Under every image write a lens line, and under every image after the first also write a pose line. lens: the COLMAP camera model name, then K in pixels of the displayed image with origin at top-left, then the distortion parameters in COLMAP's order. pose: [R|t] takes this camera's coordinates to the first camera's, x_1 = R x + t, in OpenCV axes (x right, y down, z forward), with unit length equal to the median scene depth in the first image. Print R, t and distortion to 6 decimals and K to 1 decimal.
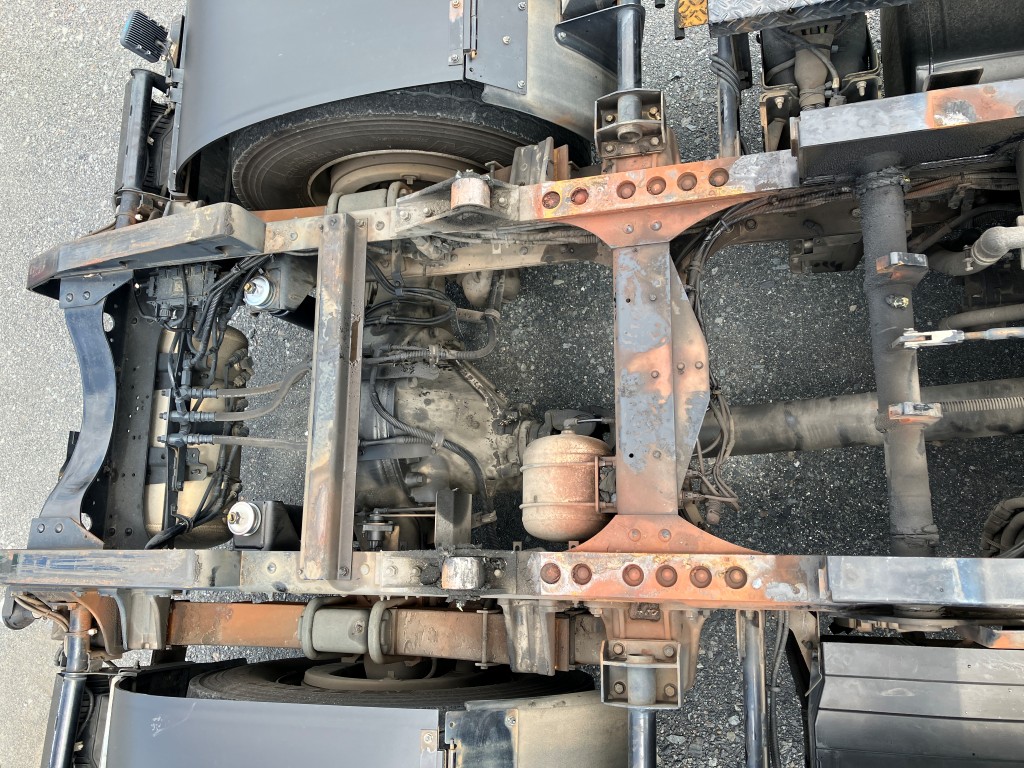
lens RADIAL K [[835.9, 0, 513.4], [0, 835.9, 383.5], [0, 0, 1]] dist [0.040378, -0.051721]
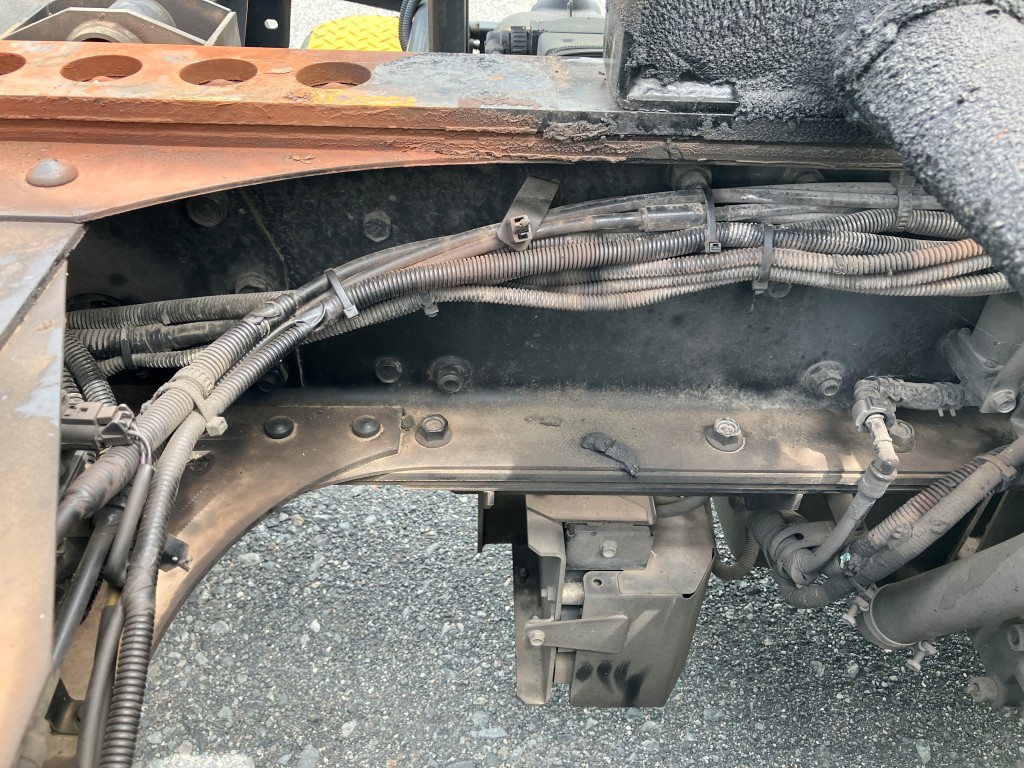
lens RADIAL K [[835.9, 0, 511.0], [0, 835.9, 384.3], [0, 0, 1]] dist [0.040378, -0.051721]
pose [[0.934997, 0.247710, 0.253811, 0.166250], [-0.035907, 0.778096, -0.627118, 0.001414], [-0.352833, 0.577240, 0.736412, 0.546932]]
